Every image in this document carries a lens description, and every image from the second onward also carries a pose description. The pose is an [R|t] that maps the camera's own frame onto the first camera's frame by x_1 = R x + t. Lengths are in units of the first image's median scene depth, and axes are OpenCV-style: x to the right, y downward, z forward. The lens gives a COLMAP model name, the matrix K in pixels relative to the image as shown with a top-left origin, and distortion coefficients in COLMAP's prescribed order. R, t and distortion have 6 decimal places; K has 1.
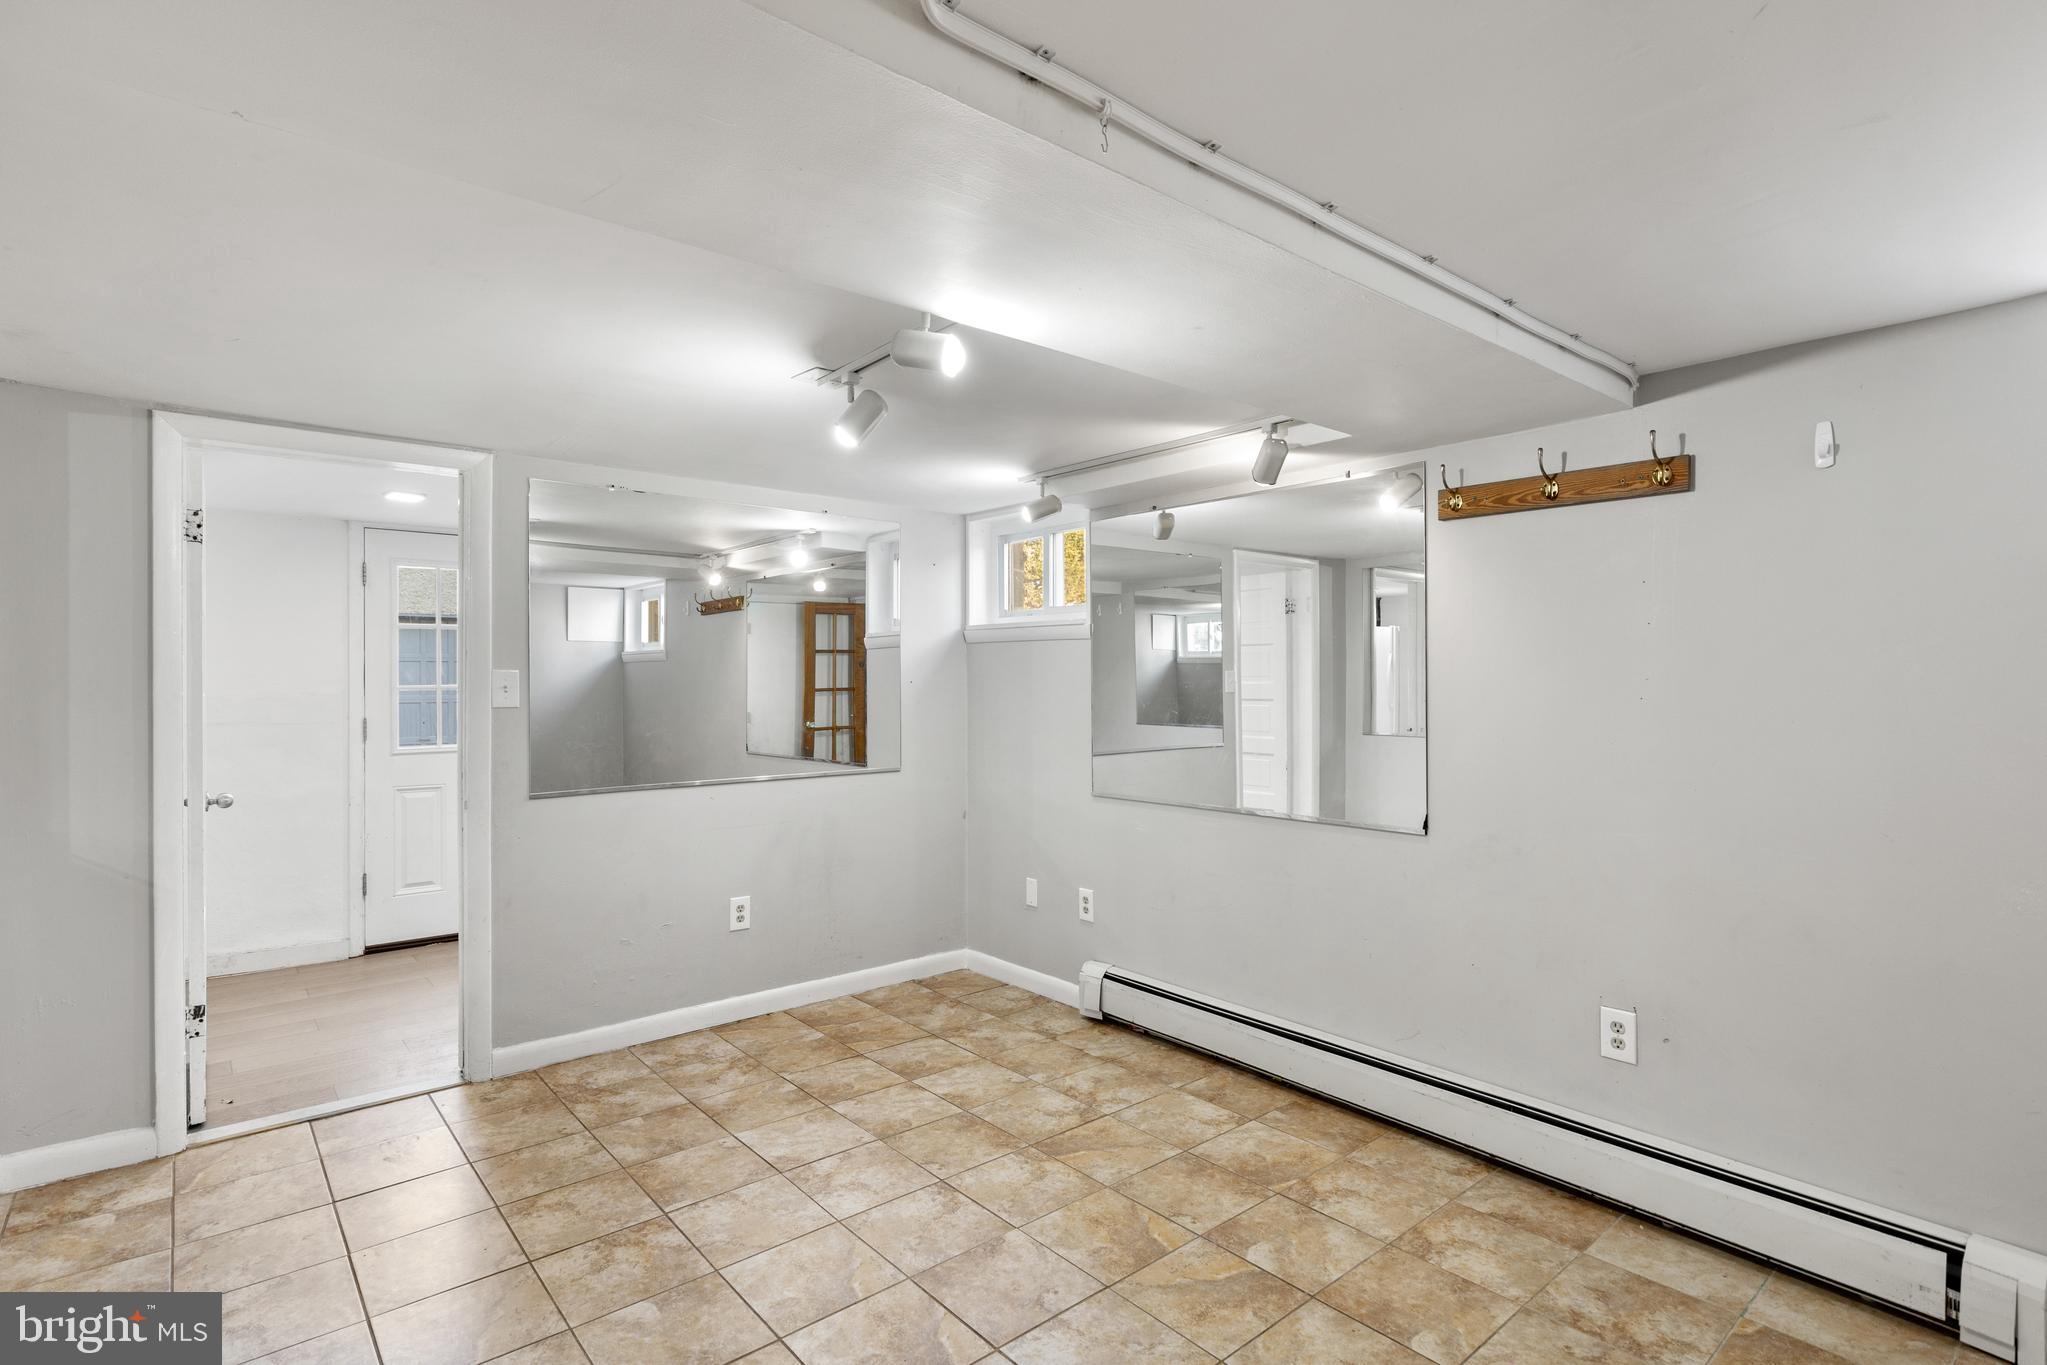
lens RADIAL K [[1008.0, 0, 1023.5], [0, 1008.0, 682.5], [0, 0, 1]] dist [0.001466, 0.000253]
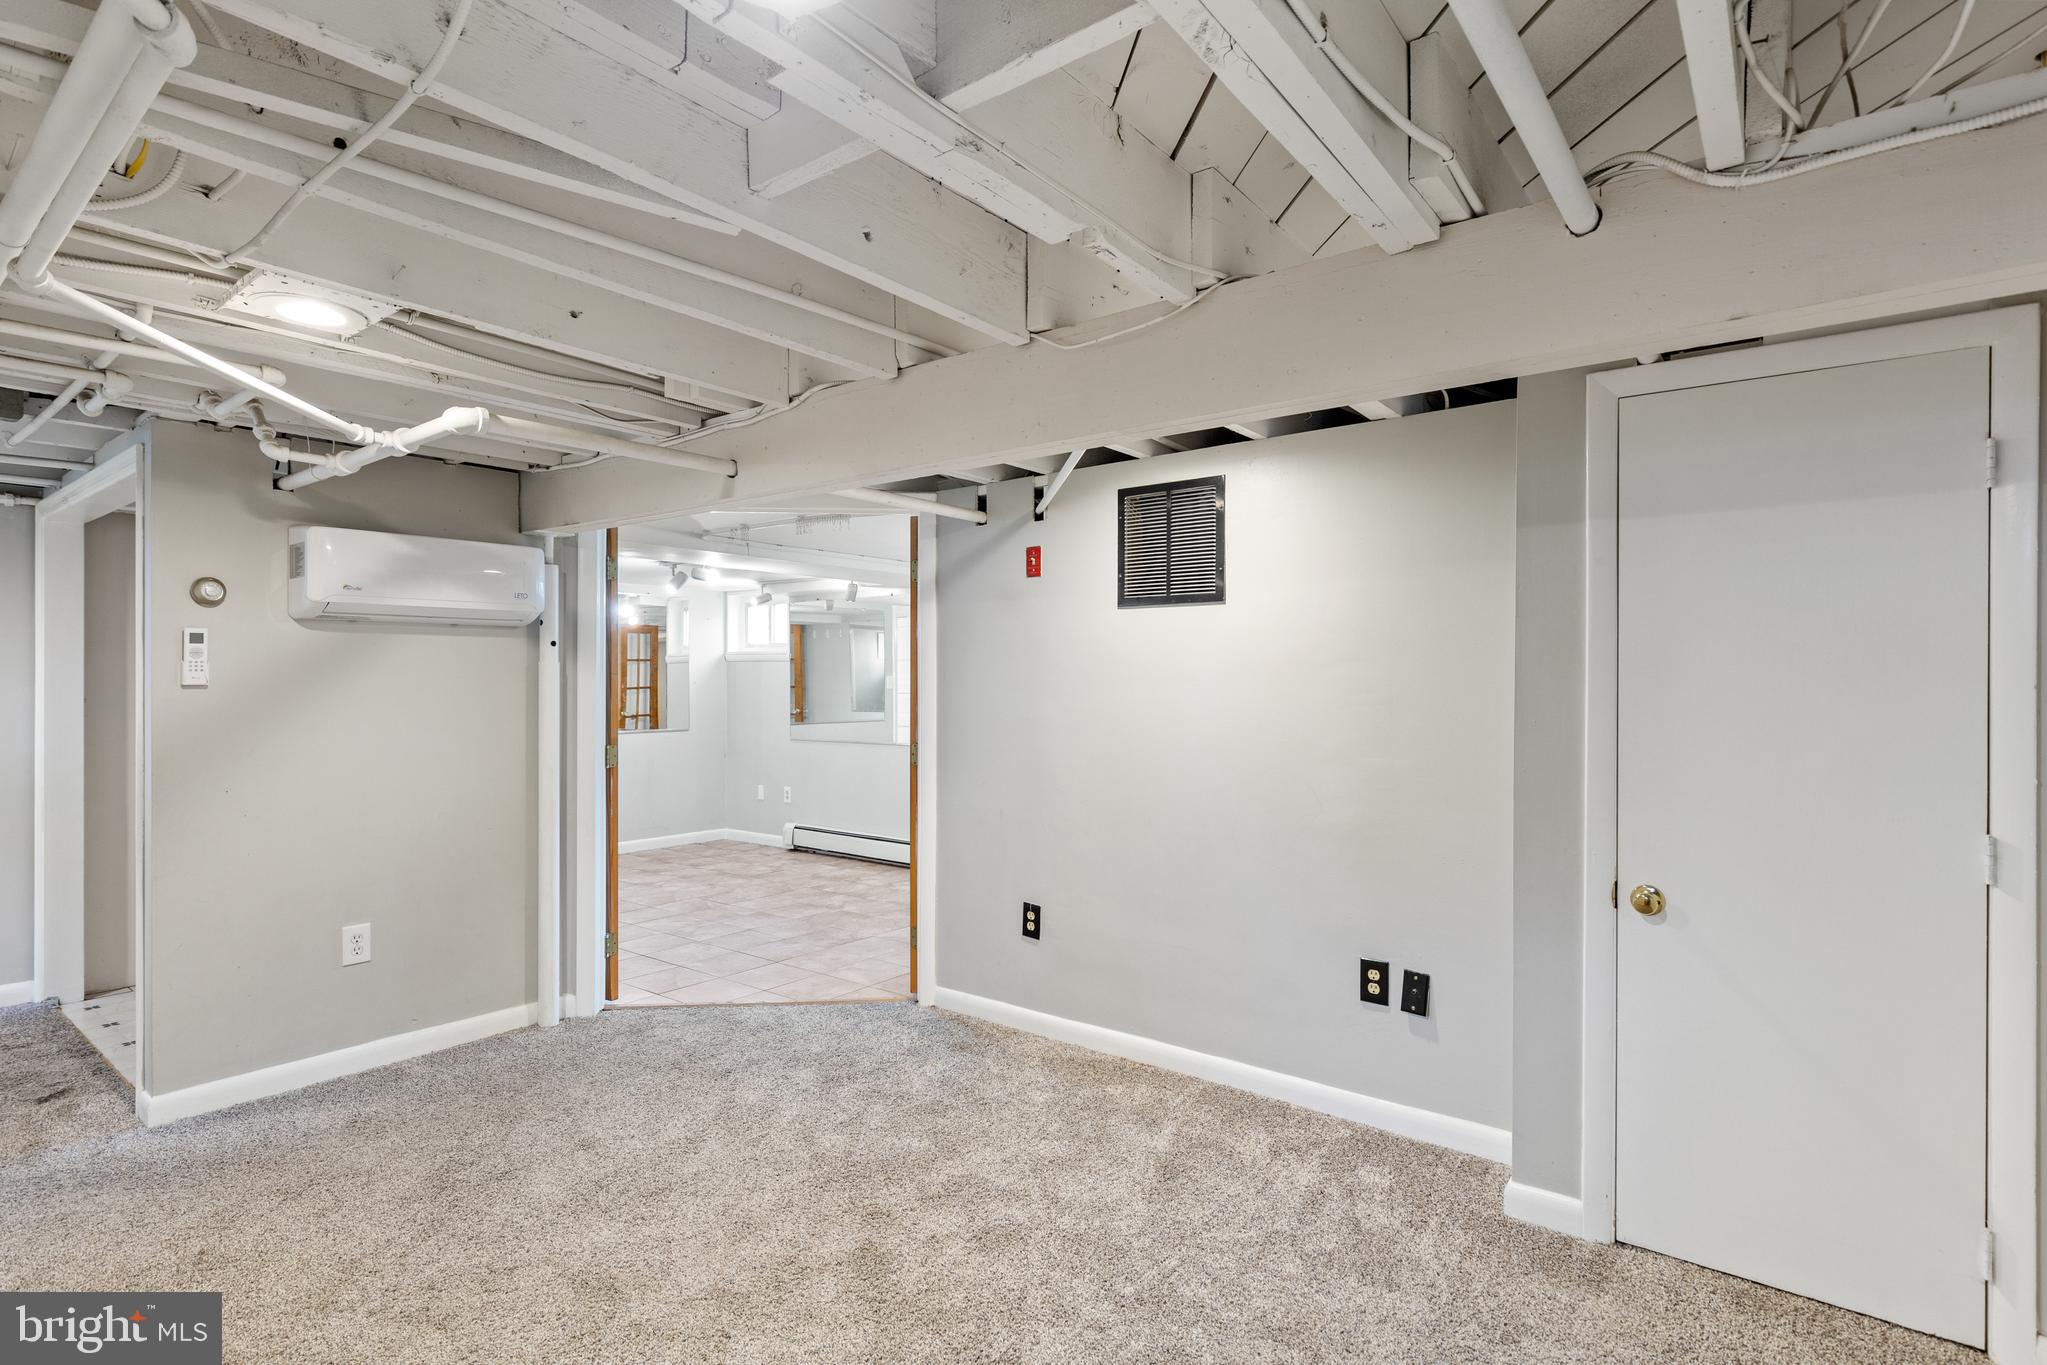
lens RADIAL K [[1008.0, 0, 1023.5], [0, 1008.0, 682.5], [0, 0, 1]] dist [0.001466, 0.000253]
pose [[0.978233, 0.002649, 0.207491, 0.099542], [-0.002048, 0.999993, -0.003109, 0.004237], [-0.207498, 0.002616, 0.978232, -0.988990]]
